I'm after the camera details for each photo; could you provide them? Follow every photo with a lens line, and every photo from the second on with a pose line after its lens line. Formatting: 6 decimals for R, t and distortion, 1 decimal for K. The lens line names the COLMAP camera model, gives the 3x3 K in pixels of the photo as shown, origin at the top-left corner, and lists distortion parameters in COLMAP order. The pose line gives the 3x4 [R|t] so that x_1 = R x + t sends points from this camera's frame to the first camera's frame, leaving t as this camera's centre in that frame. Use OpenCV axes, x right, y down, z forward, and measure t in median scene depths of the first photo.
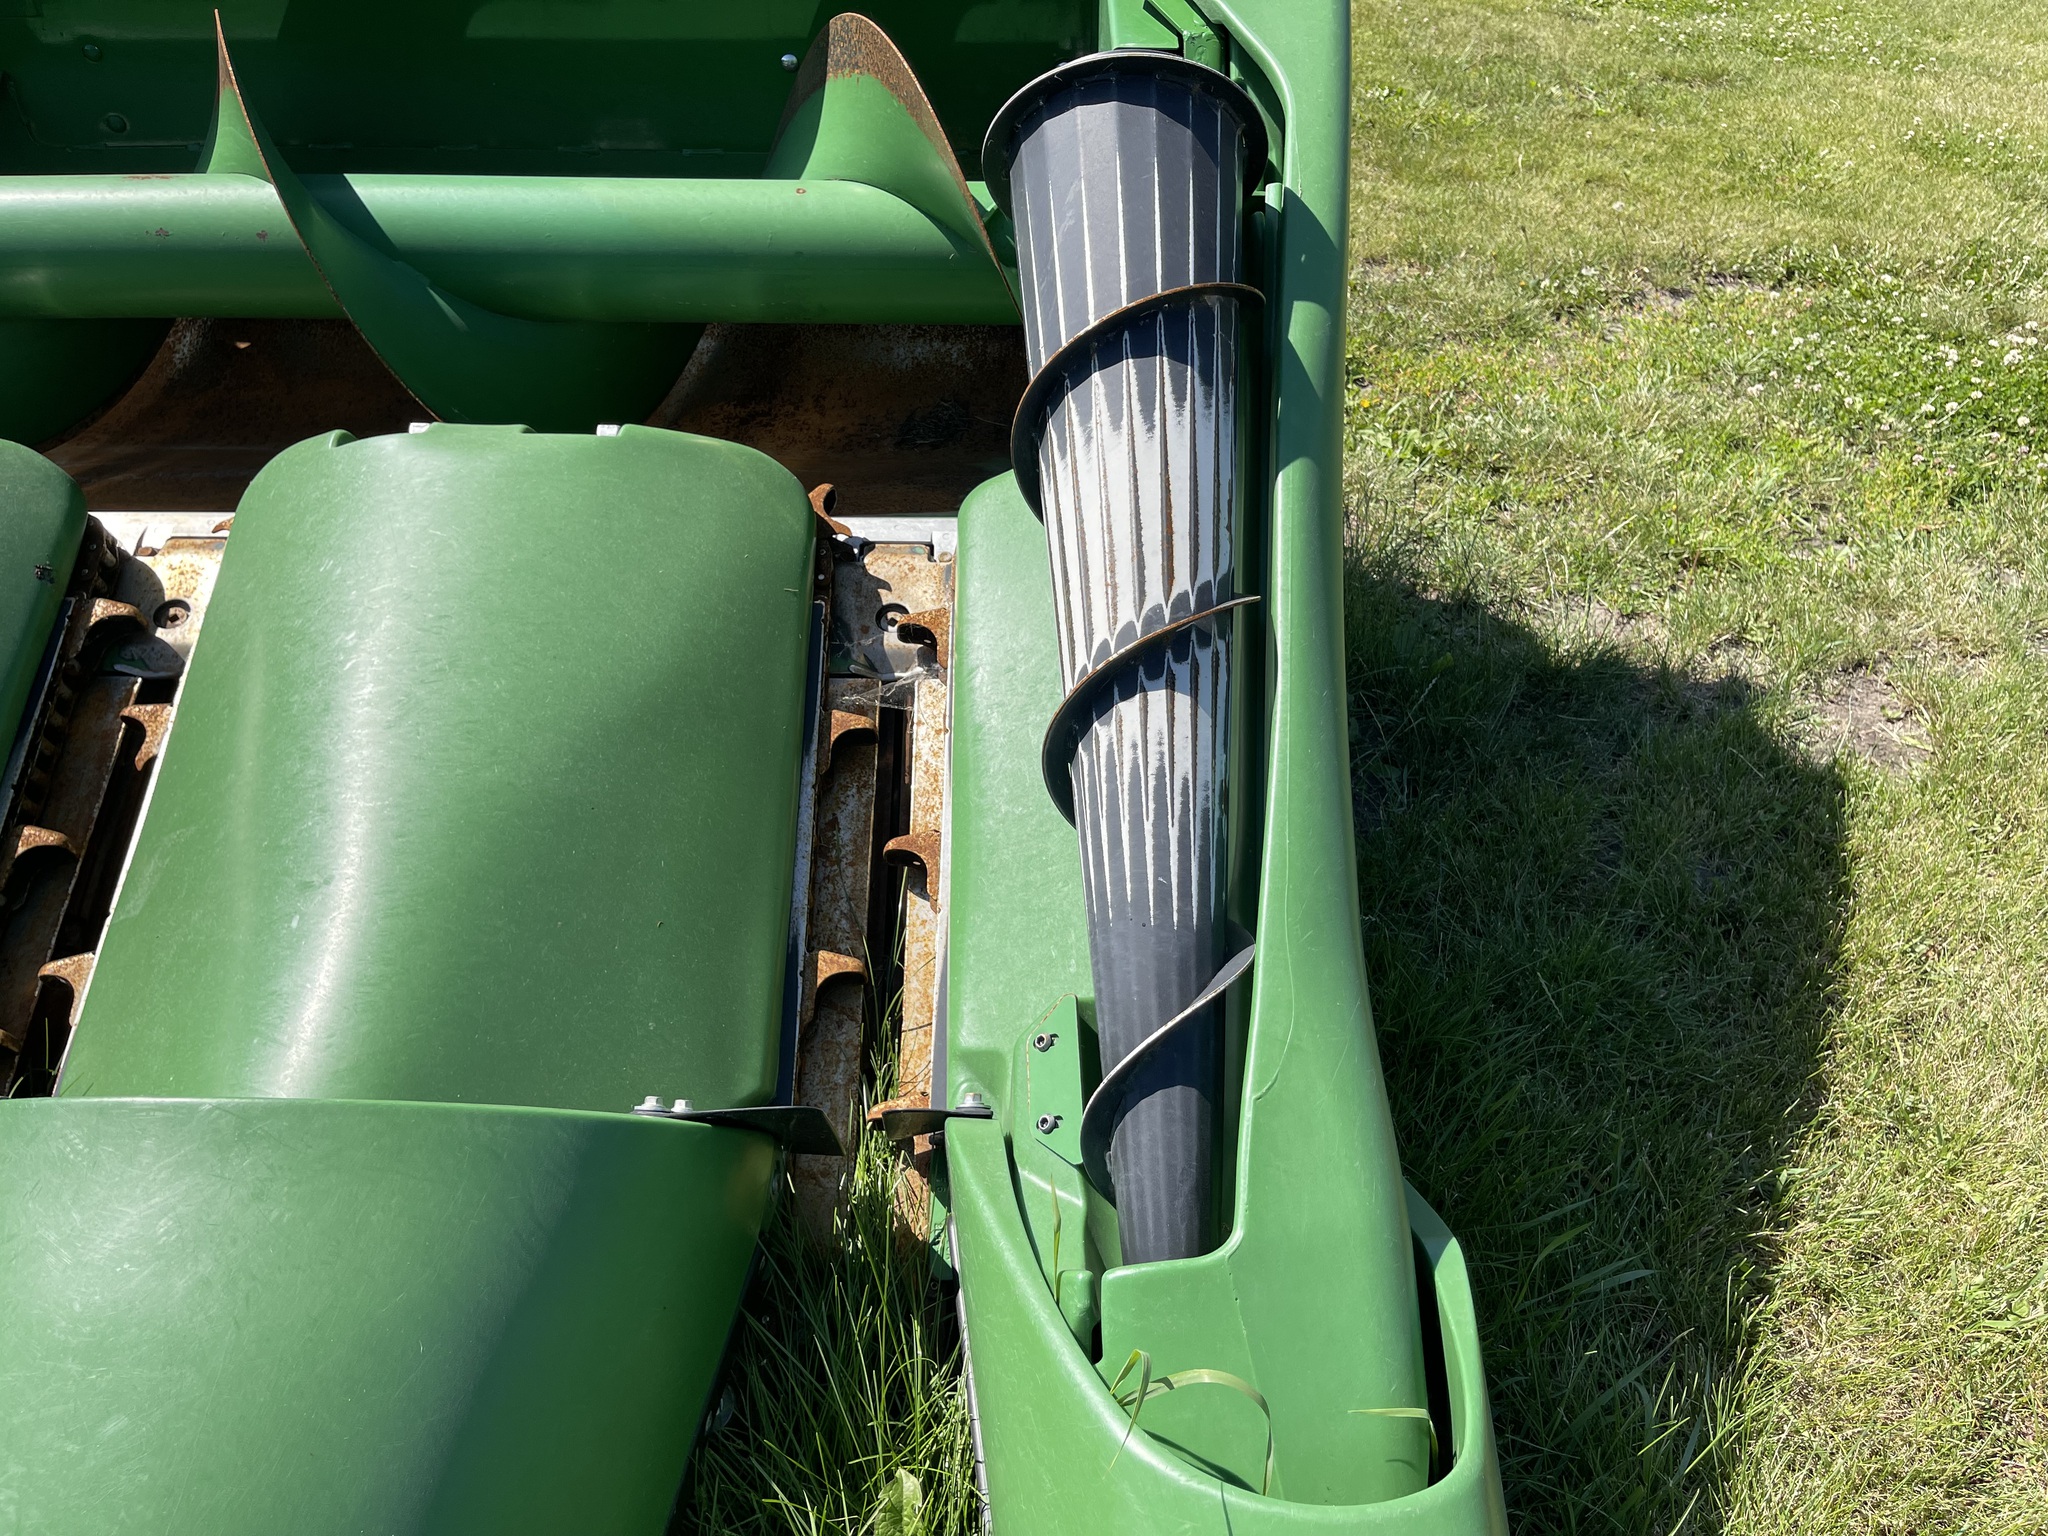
lens RADIAL K [[1542.2, 0, 1024.0], [0, 1542.2, 768.0], [0, 0, 1]] dist [0.095901, -0.123251]
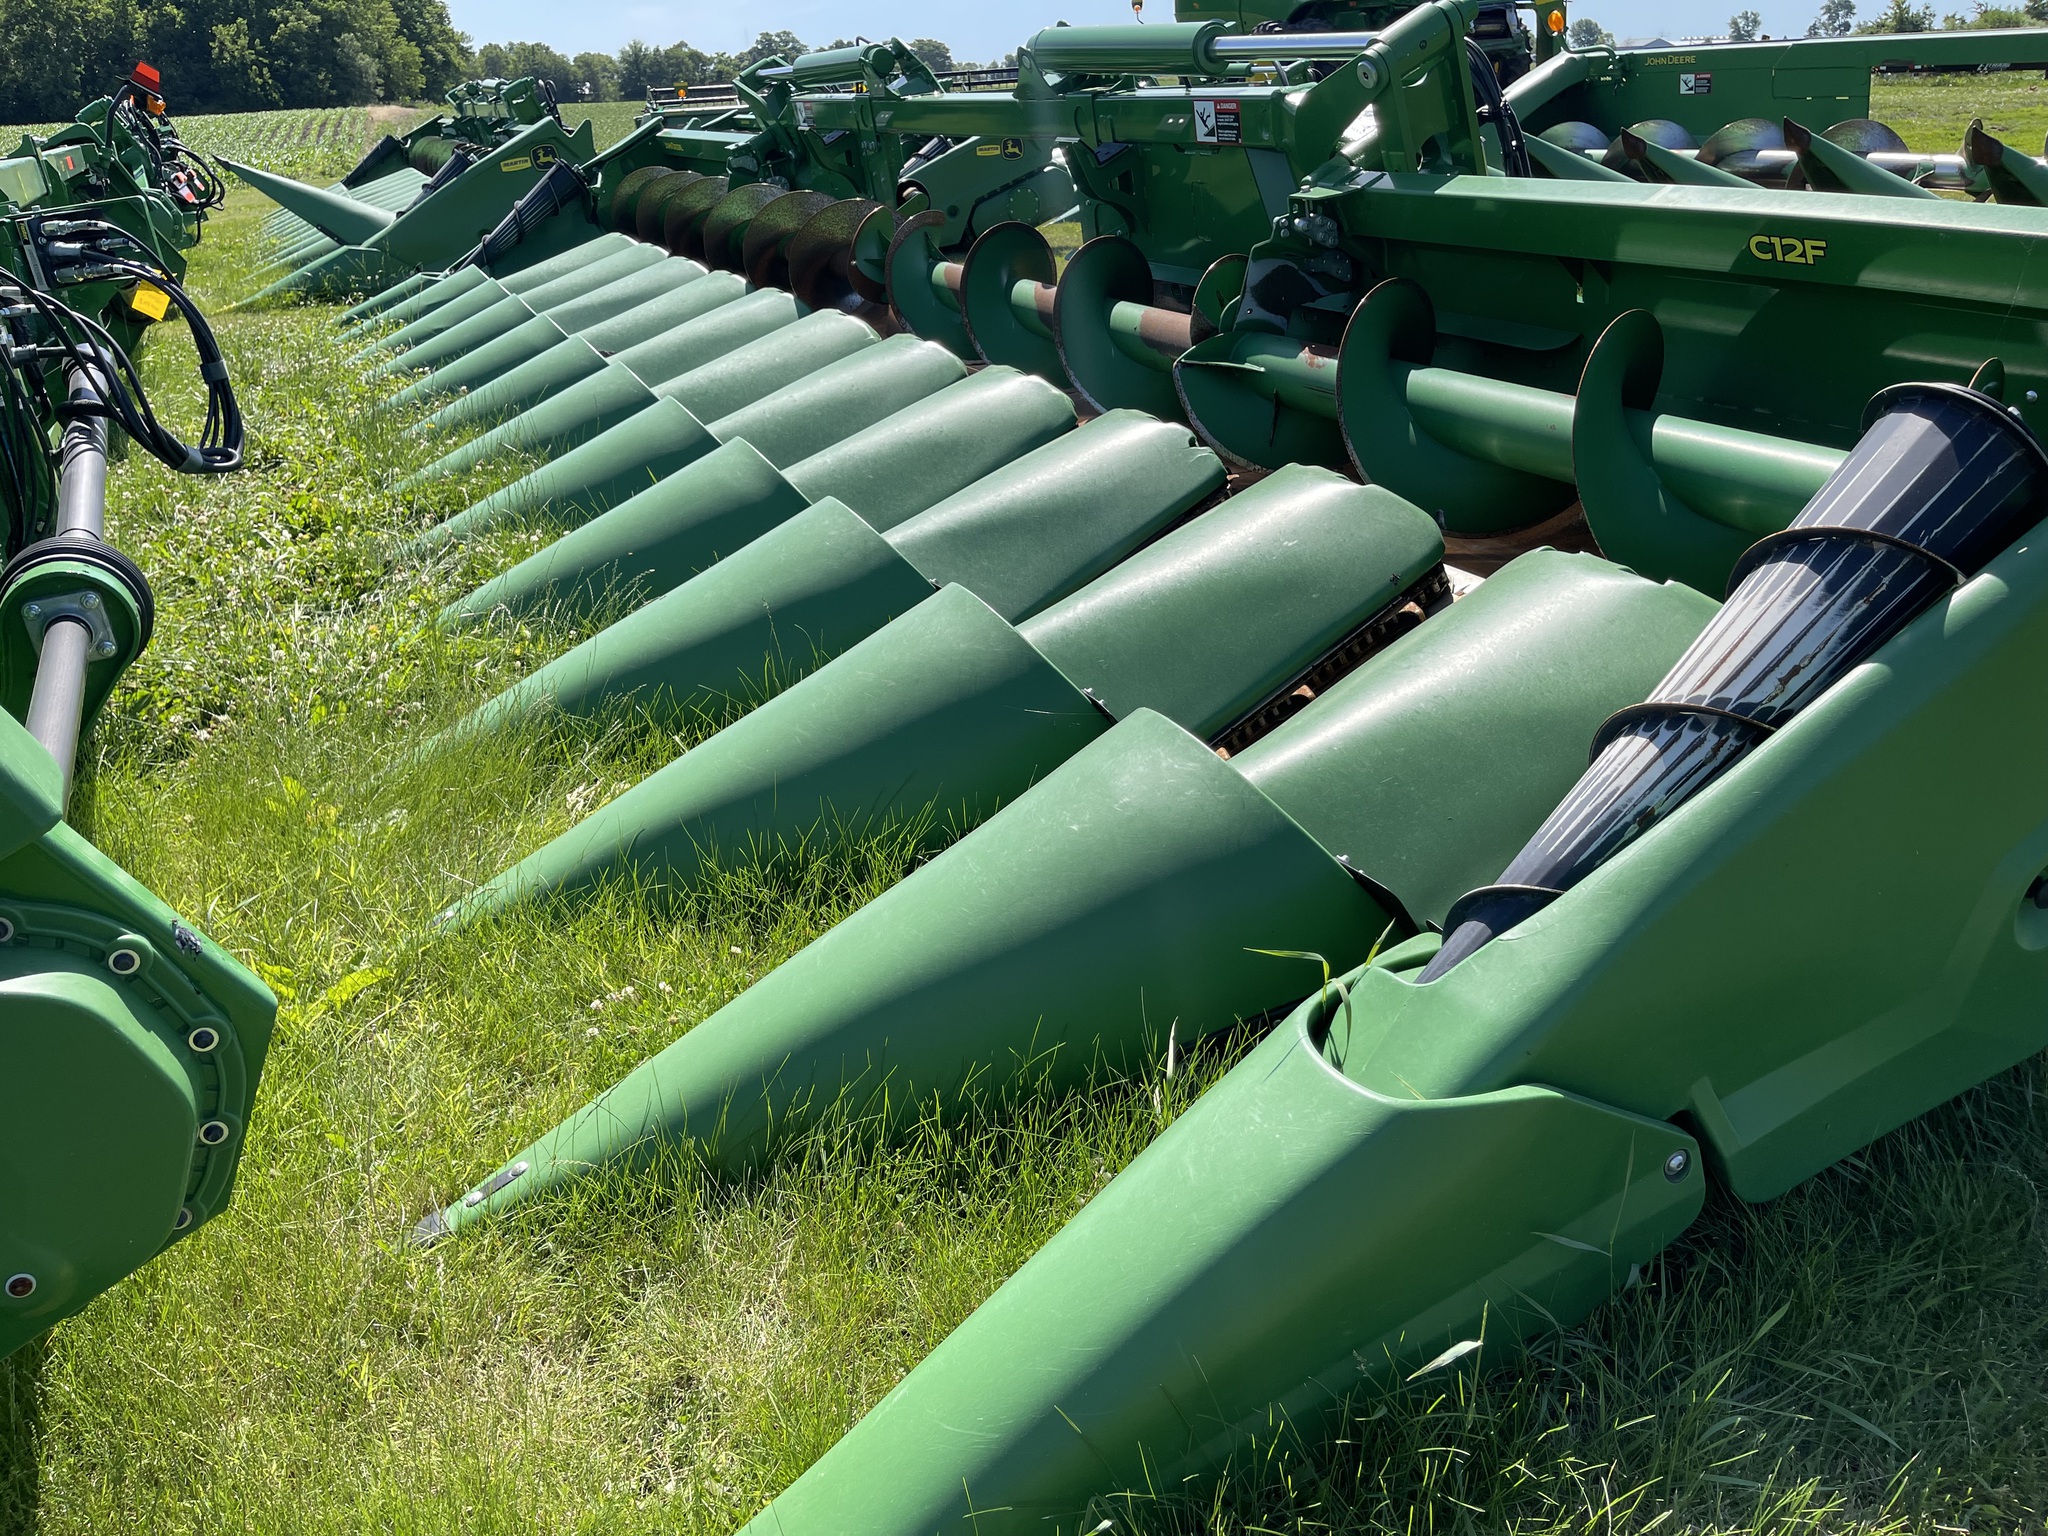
lens RADIAL K [[1542.2, 0, 1024.0], [0, 1542.2, 768.0], [0, 0, 1]] dist [0.095901, -0.123251]
pose [[0.408691, 0.348147, -0.843662, 1.115260], [-0.492856, 0.862202, 0.117046, 0.094920], [0.768156, 0.367969, 0.523961, -0.290885]]
